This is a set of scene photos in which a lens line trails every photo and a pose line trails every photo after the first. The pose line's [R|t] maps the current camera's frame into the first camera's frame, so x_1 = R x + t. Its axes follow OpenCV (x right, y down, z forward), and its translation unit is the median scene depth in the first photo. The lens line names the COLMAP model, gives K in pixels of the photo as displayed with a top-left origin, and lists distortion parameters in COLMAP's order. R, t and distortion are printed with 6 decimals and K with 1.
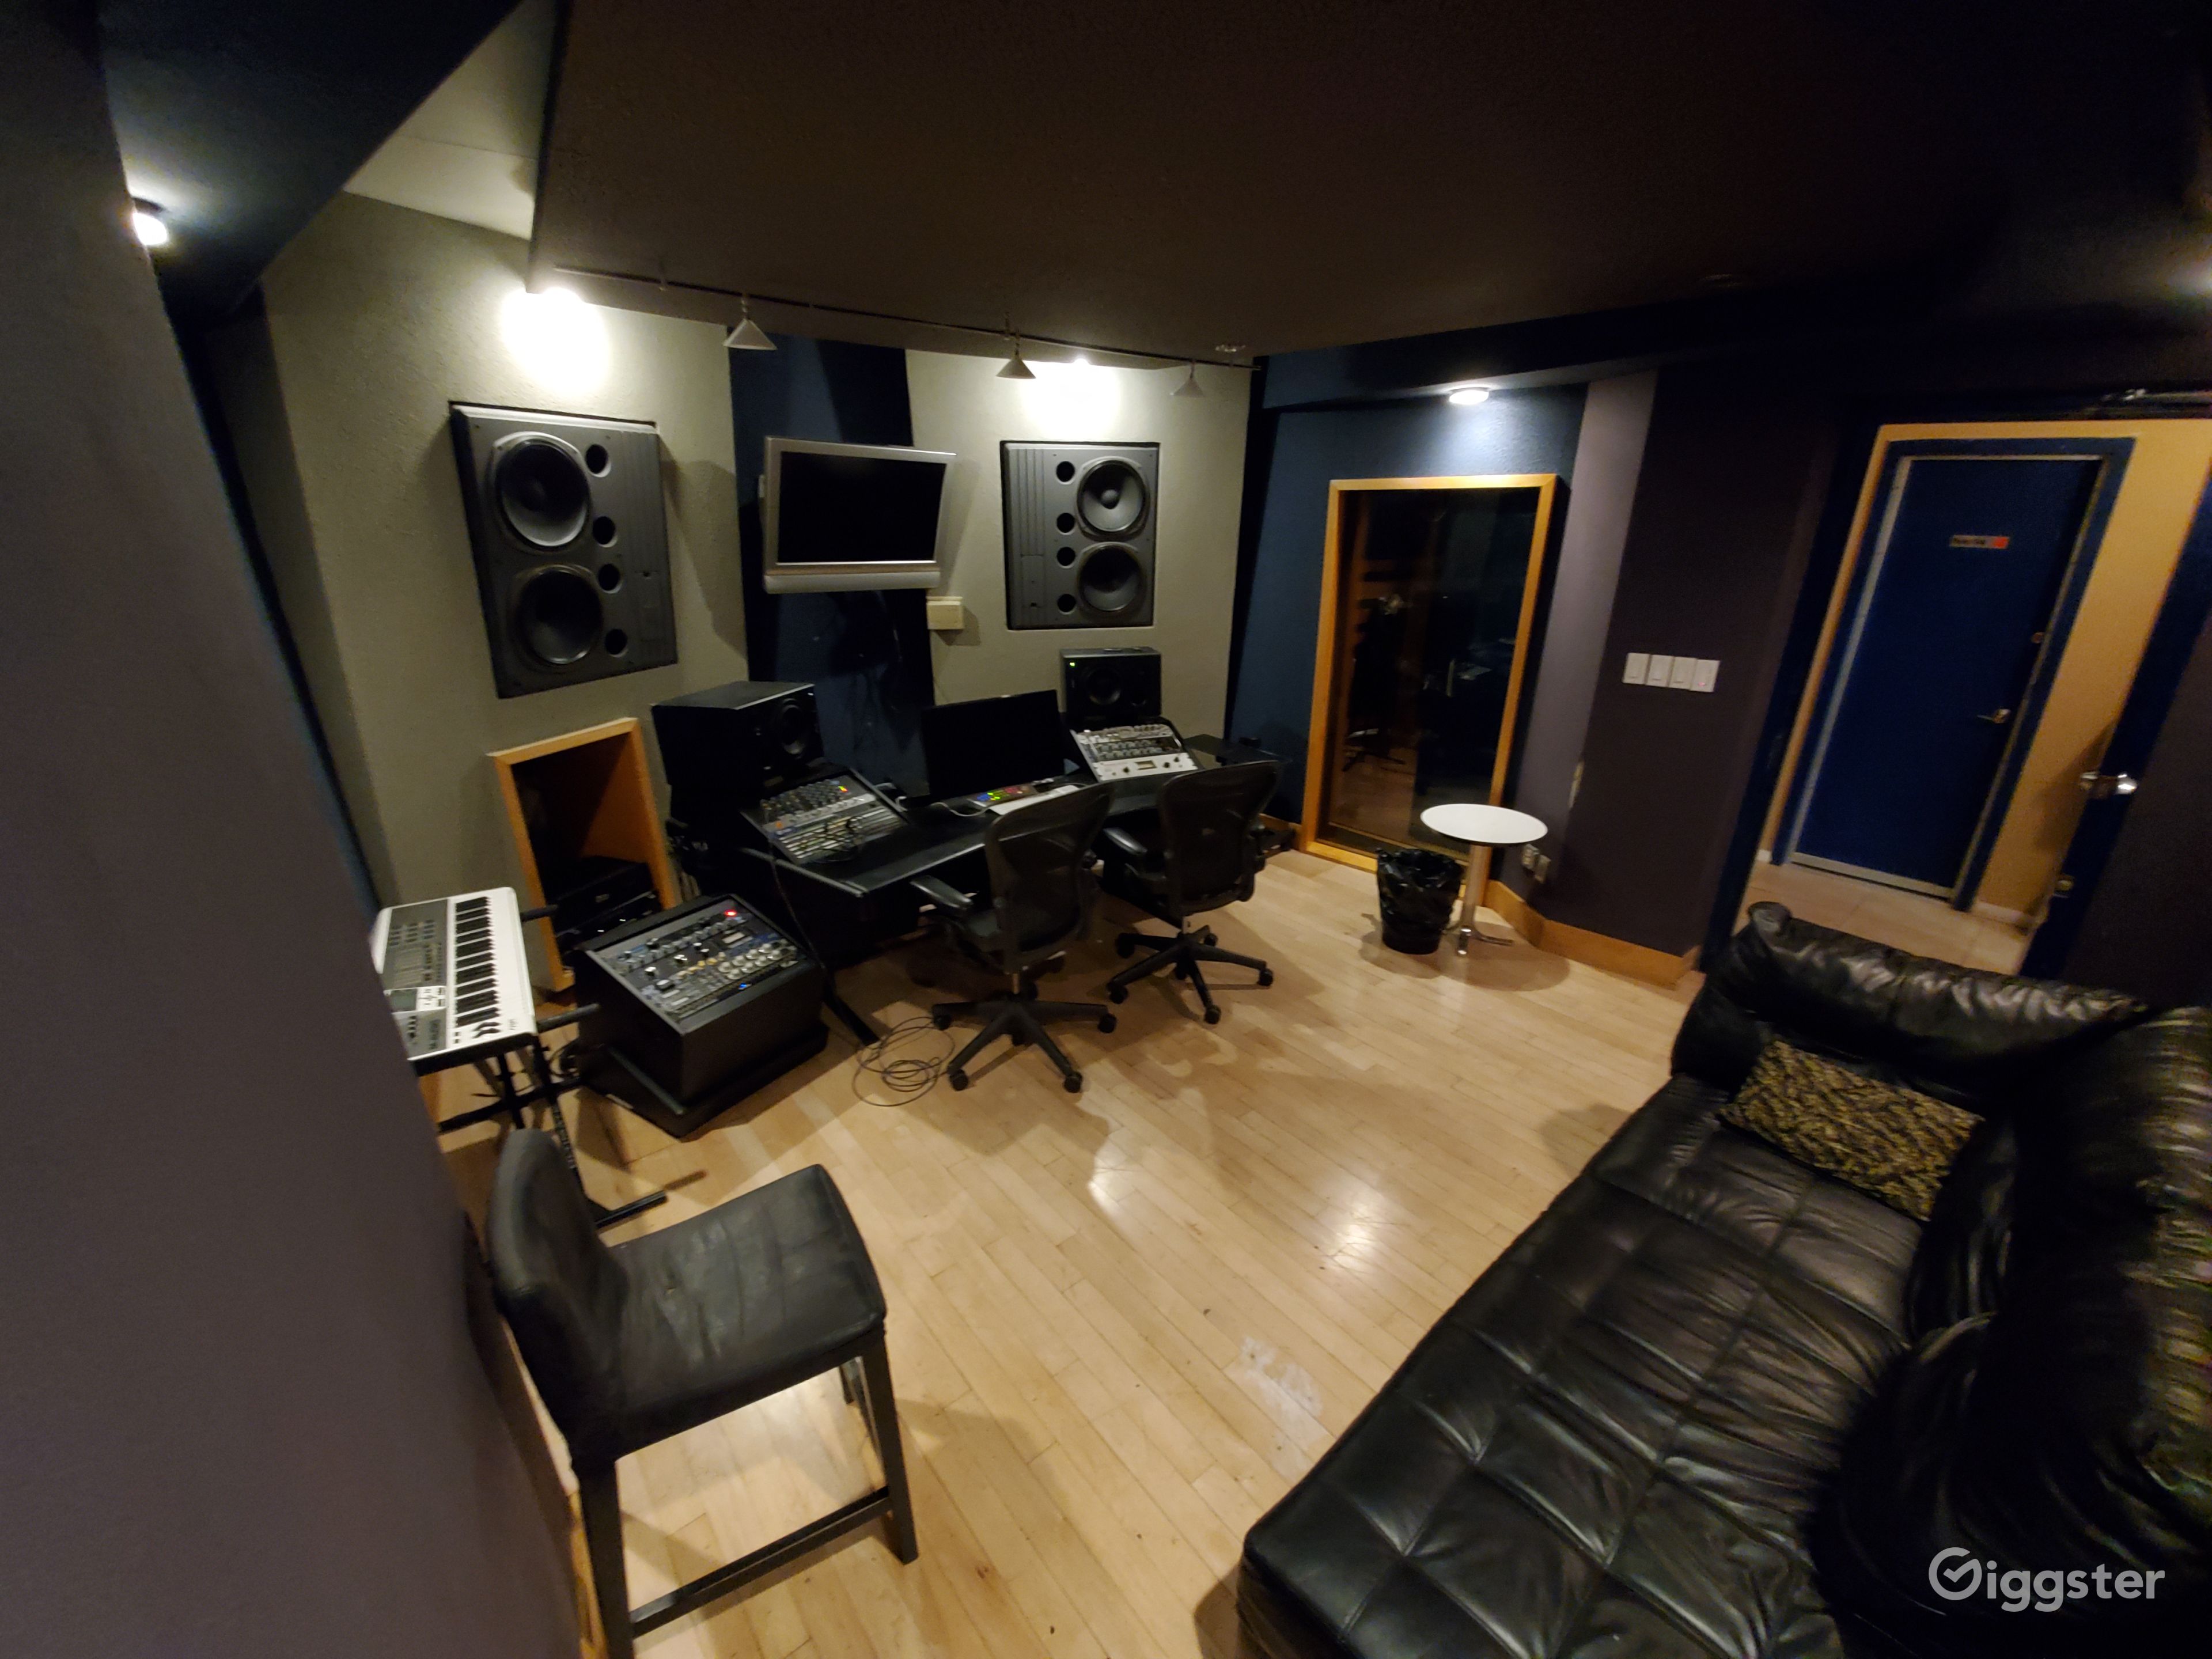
lens RADIAL K [[876.9, 0, 1121.1], [0, 876.9, 854.9], [0, 0, 1]] dist [0.000108, -0.010204]
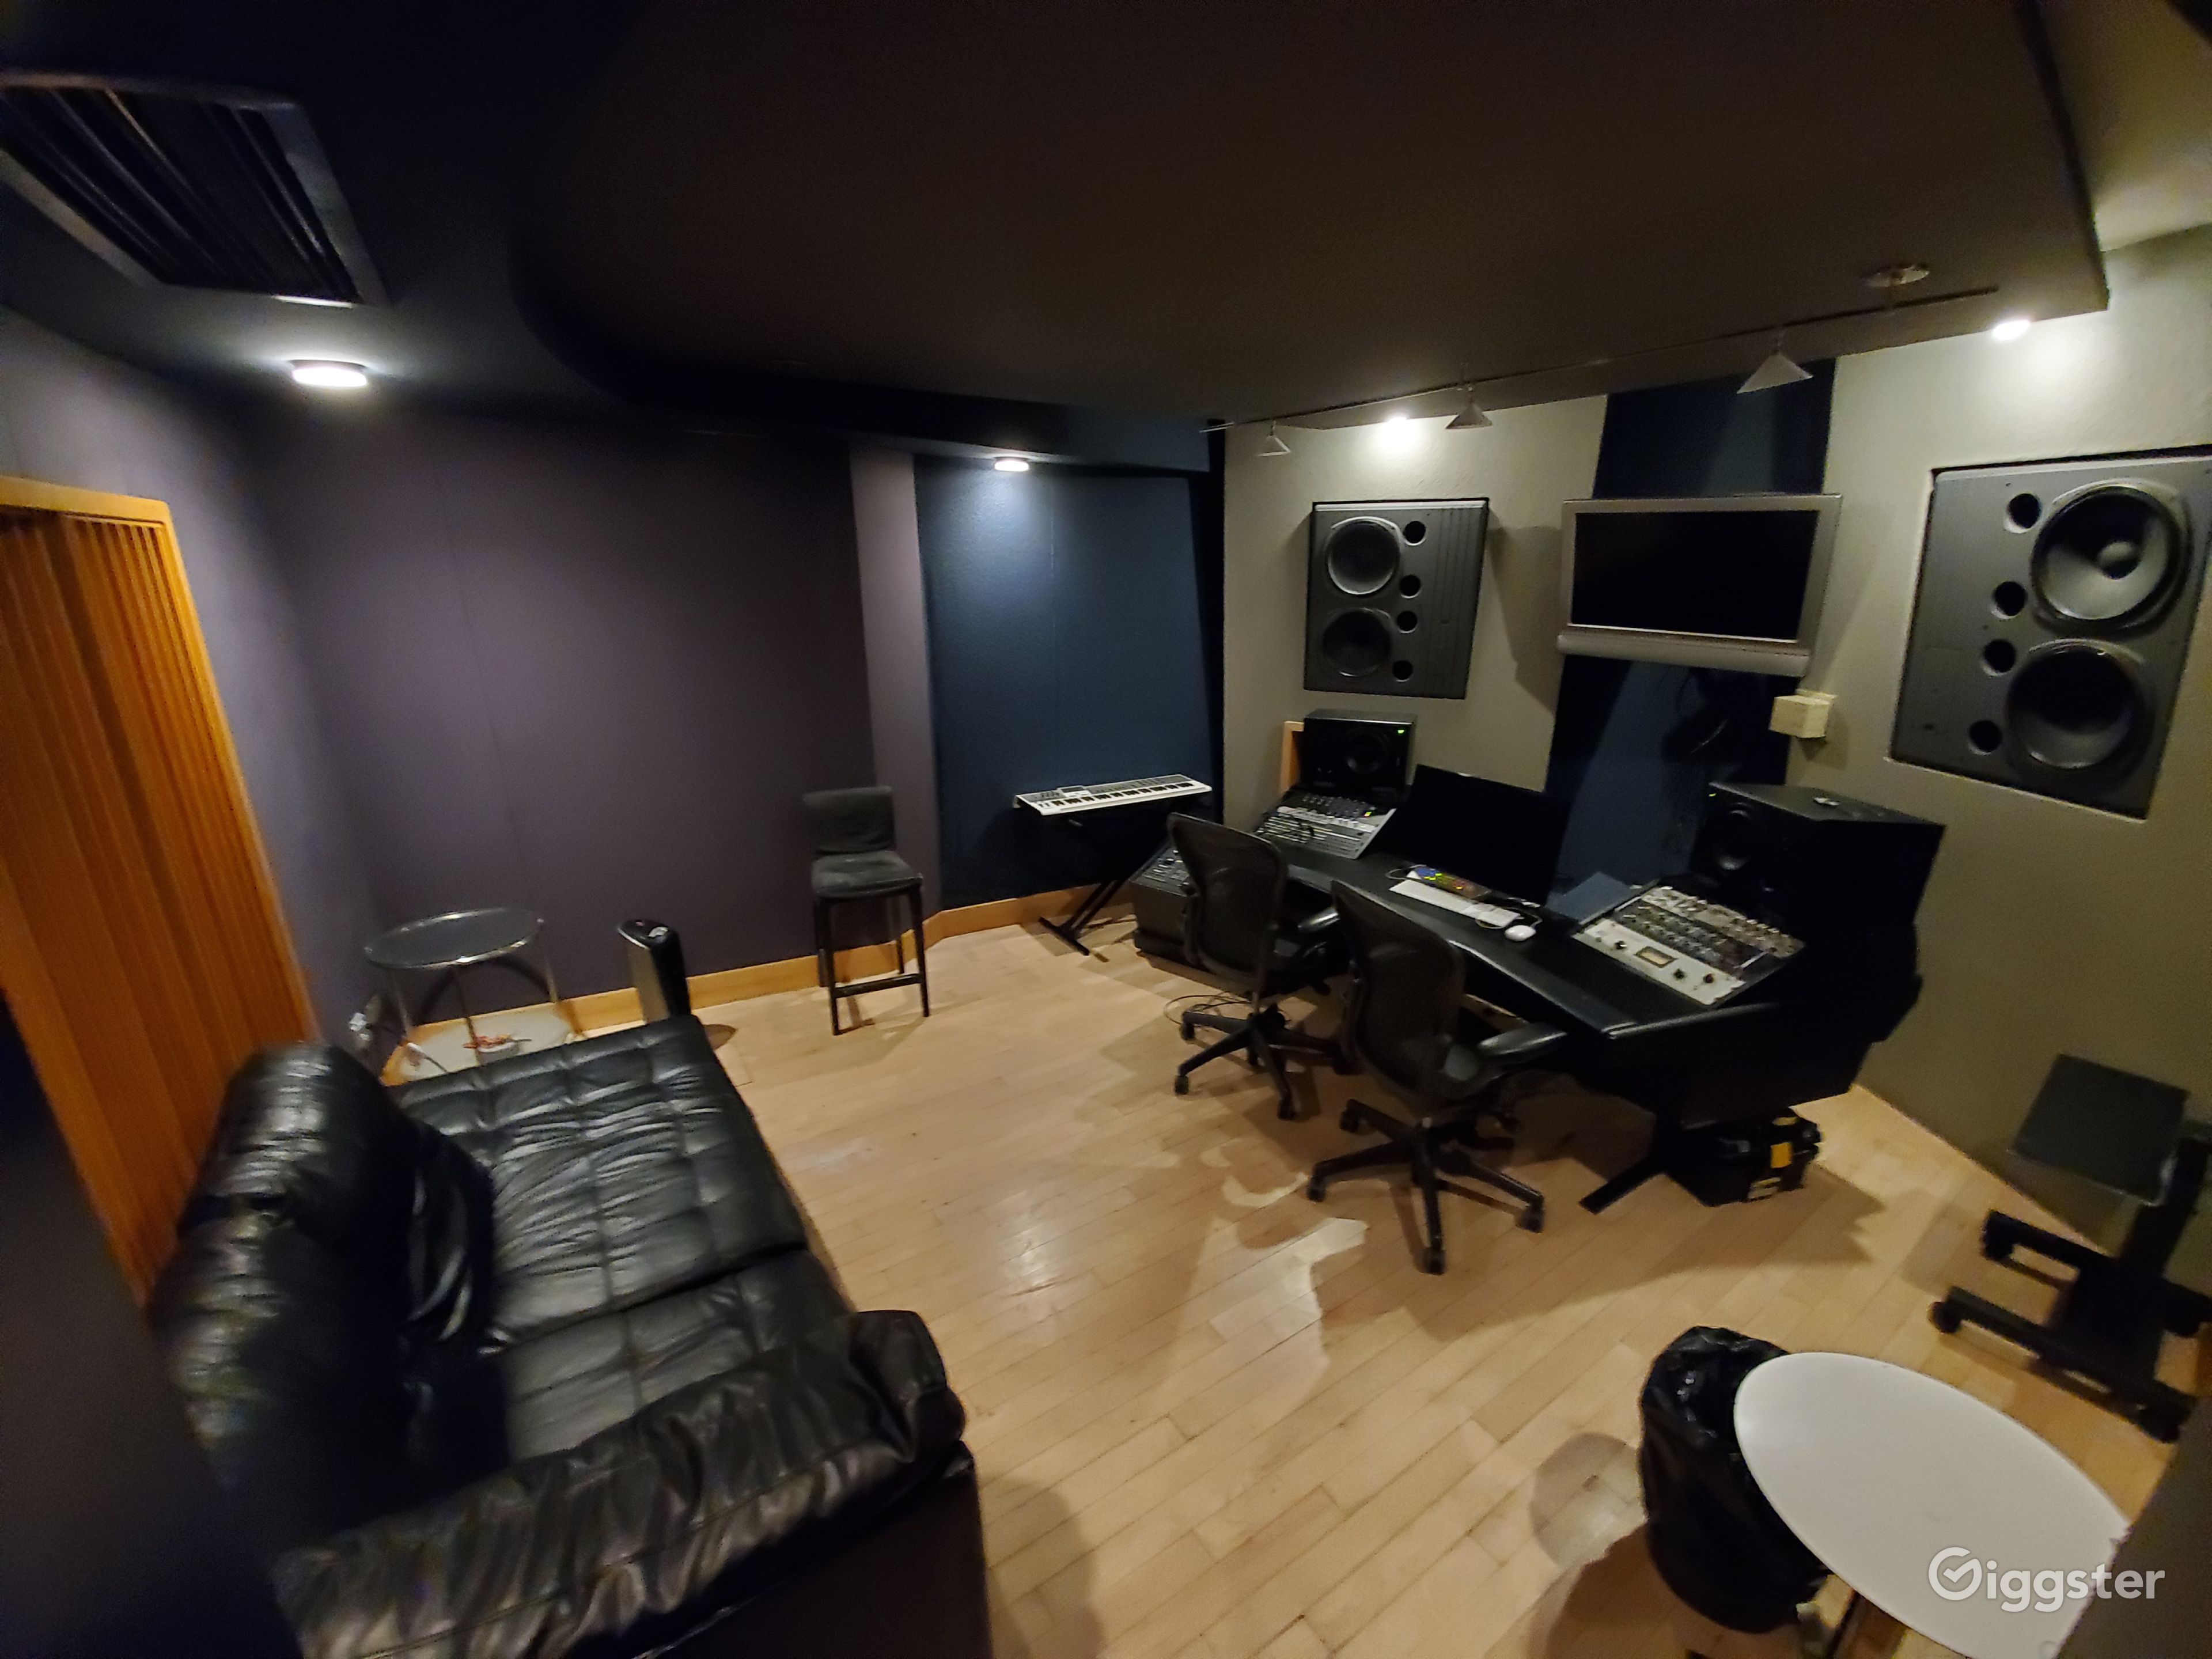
lens RADIAL K [[876.9, 0, 1121.1], [0, 876.9, 854.9], [0, 0, 1]] dist [0.000108, -0.010204]
pose [[-0.116266, 0.305769, -0.944980, 0.715517], [-0.368225, 0.870361, 0.326929, -0.252552], [0.922438, 0.385976, 0.011399, 0.646627]]
